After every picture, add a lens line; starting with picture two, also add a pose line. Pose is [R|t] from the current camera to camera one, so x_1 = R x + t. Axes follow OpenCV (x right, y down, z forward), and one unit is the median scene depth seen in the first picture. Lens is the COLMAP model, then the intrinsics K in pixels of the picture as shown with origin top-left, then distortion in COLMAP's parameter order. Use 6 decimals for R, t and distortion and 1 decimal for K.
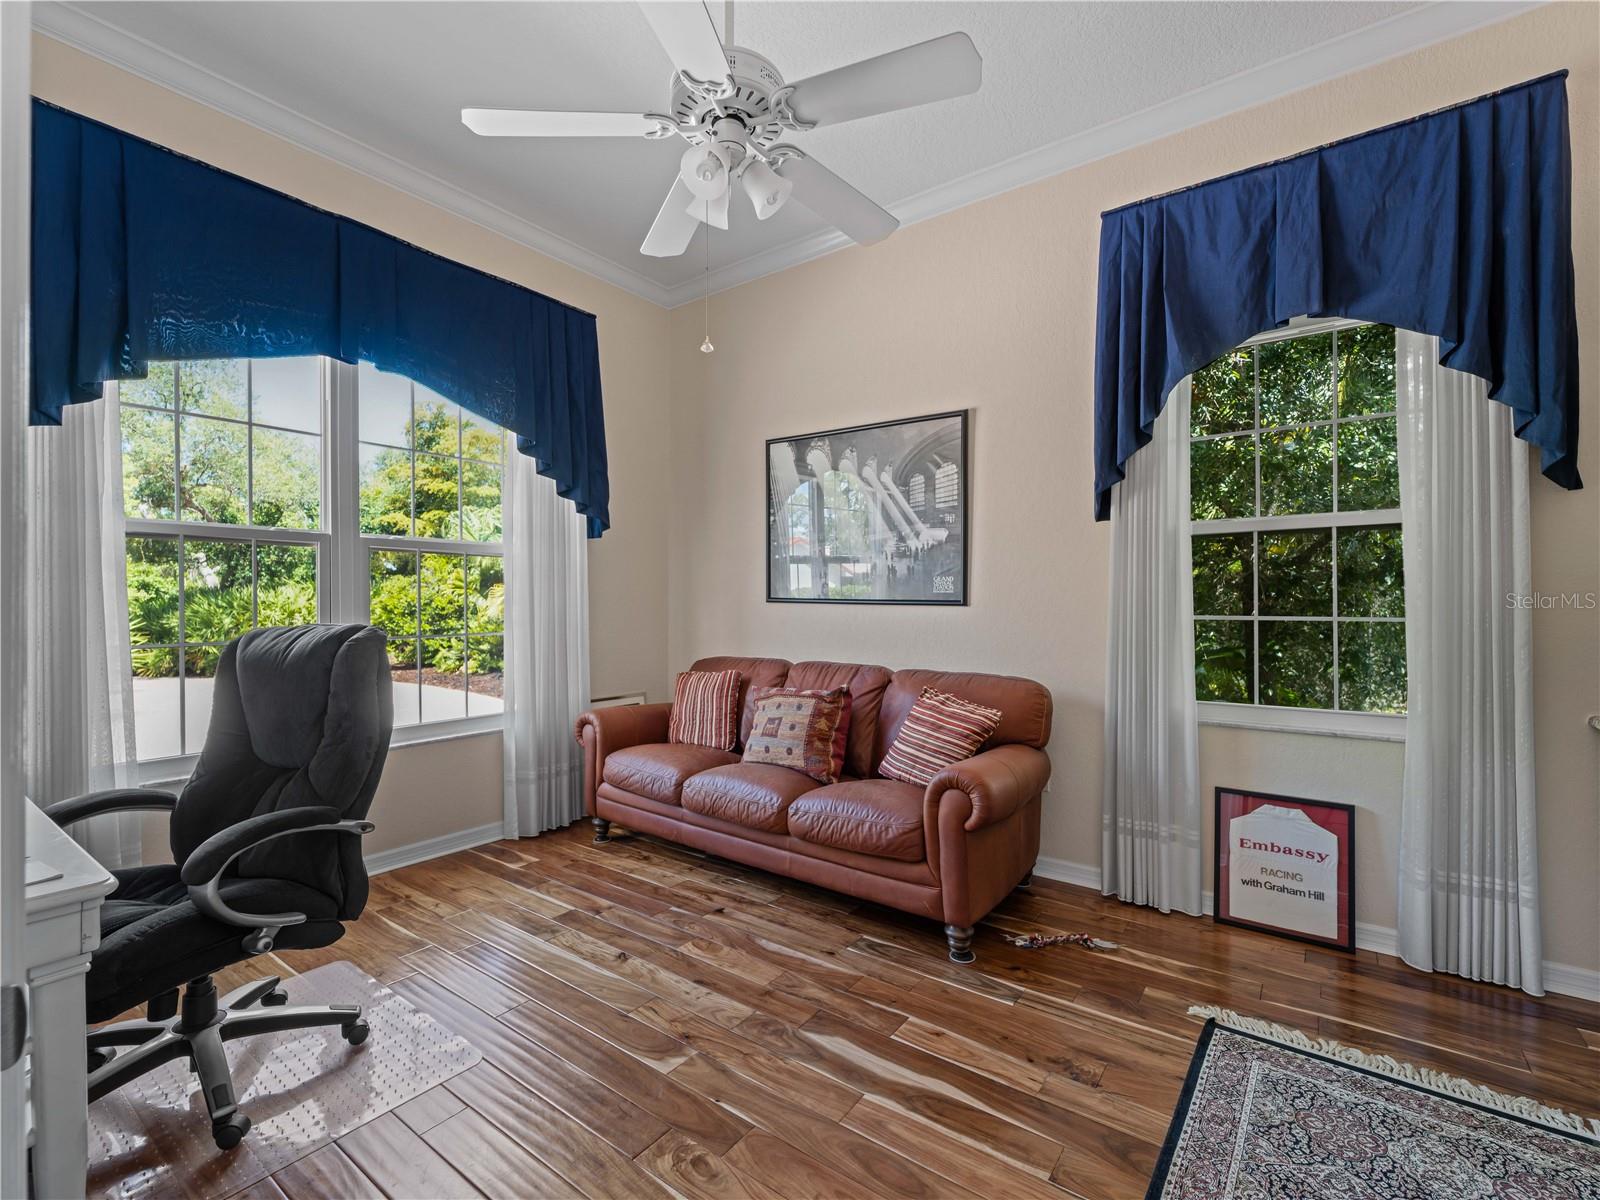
lens RADIAL K [[733.0, 0, 802.2], [0, 733.0, 602.0], [0, 0, 1]] dist [0.002382, -0.001108]
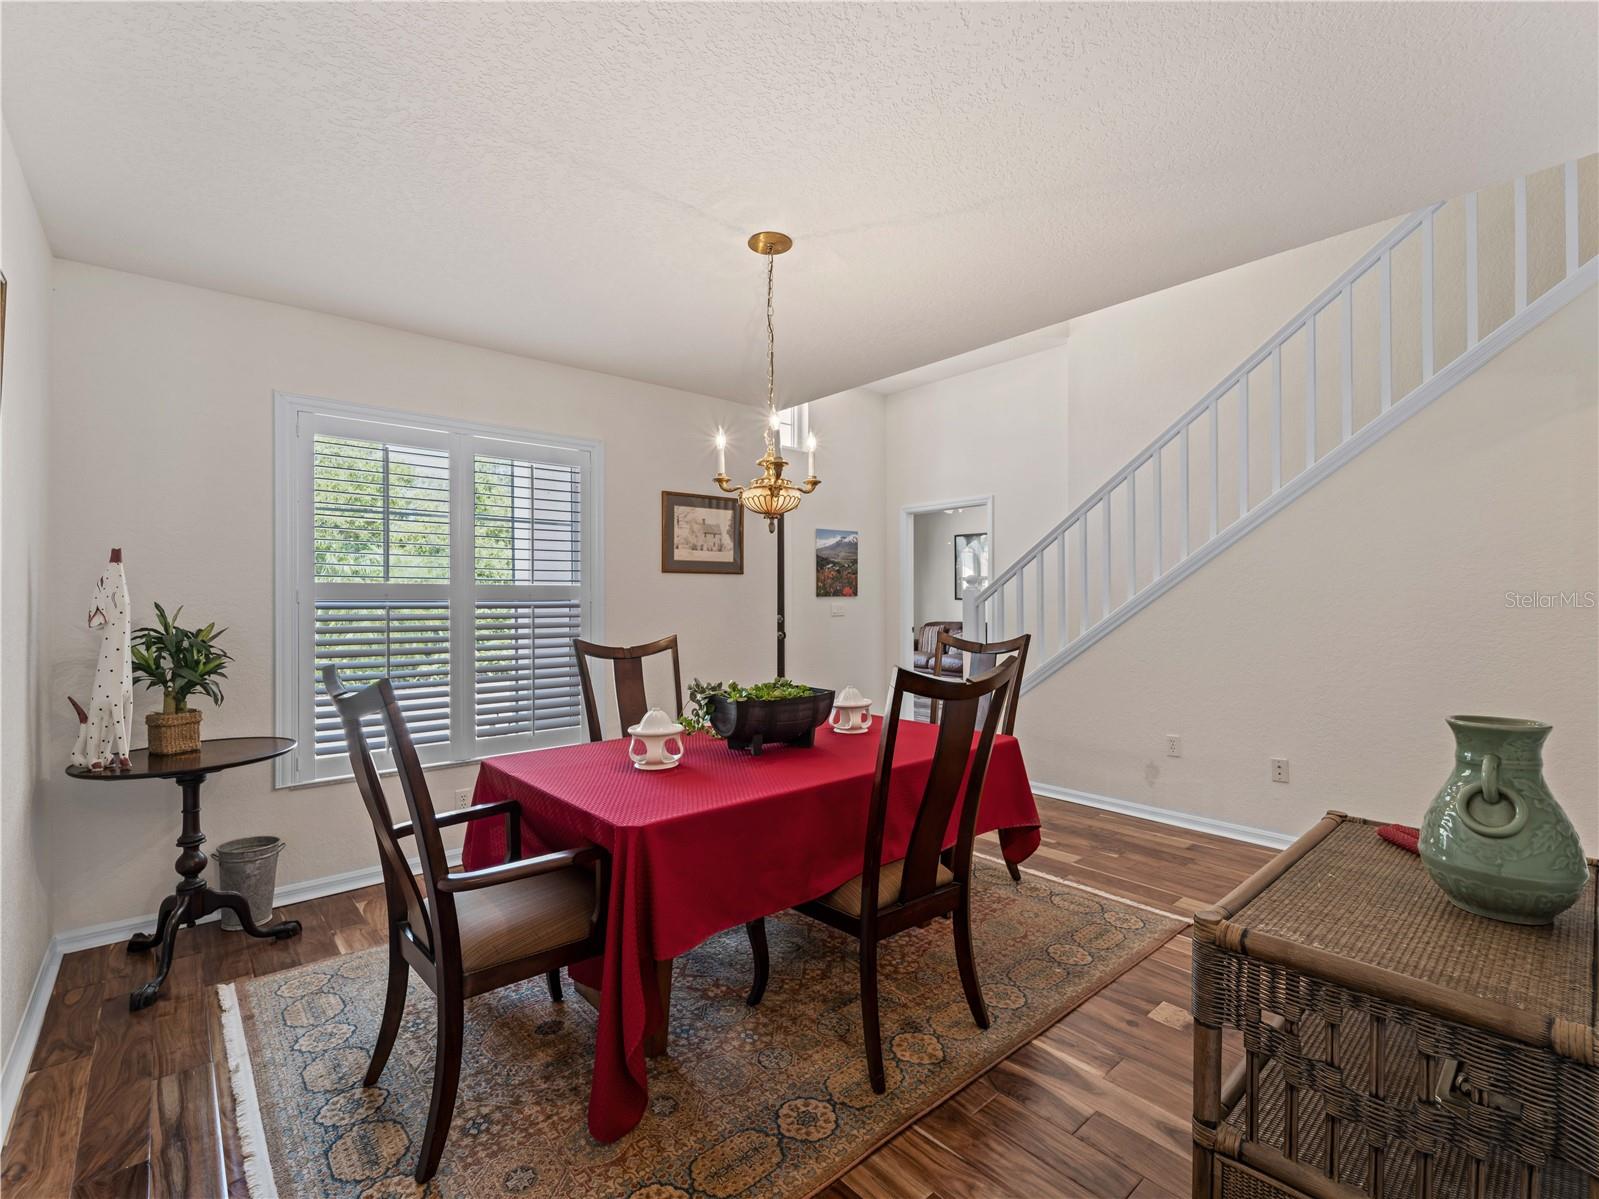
lens RADIAL K [[732.6, 0, 801.3], [0, 732.6, 595.1], [0, 0, 1]] dist [0.002382, -0.001108]
pose [[0.975742, -0.004155, -0.218886, -0.015637], [0.002577, 0.999969, -0.007493, 0.002586], [0.218910, 0.006747, 0.975722, -1.984221]]
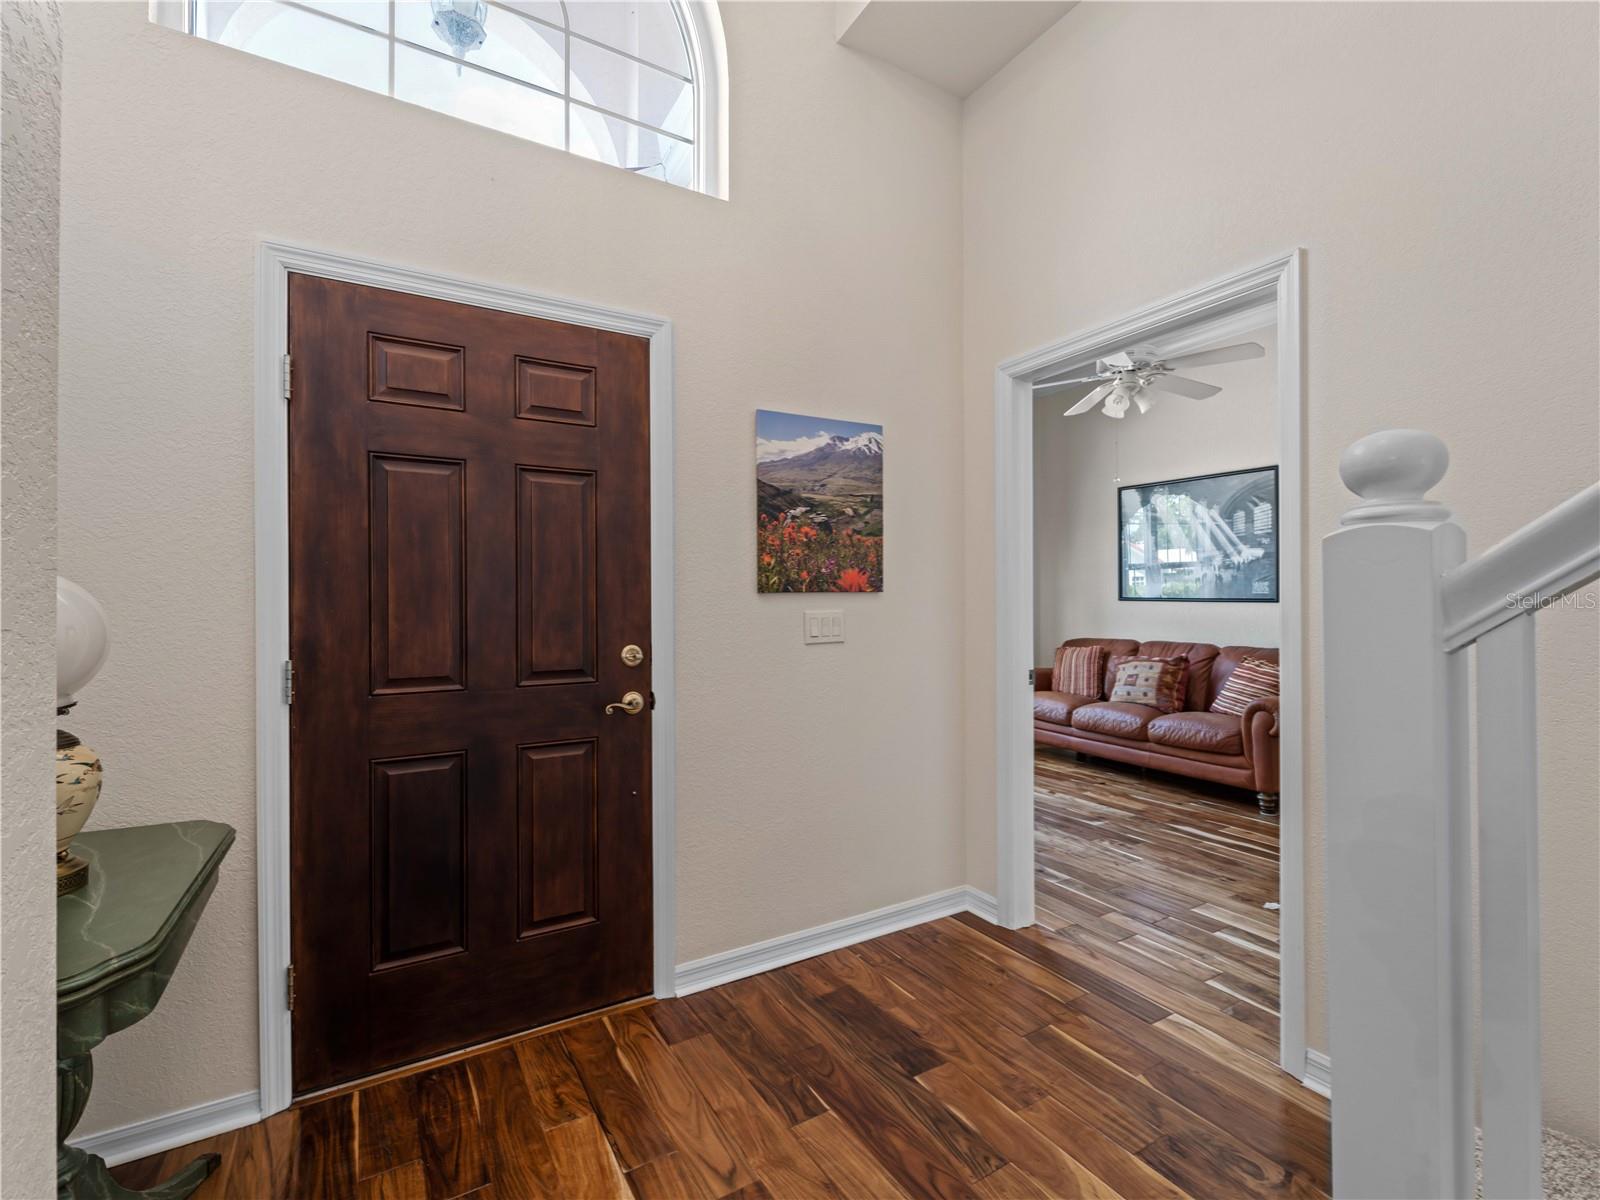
lens RADIAL K [[733.0, 0, 792.4], [0, 733.0, 597.0], [0, 0, 1]] dist [0.002382, -0.001108]
pose [[0.917493, -0.005303, -0.397716, -0.081600], [0.002974, 0.999975, -0.006471, 0.001333], [0.397740, 0.004754, 0.917486, -0.724289]]
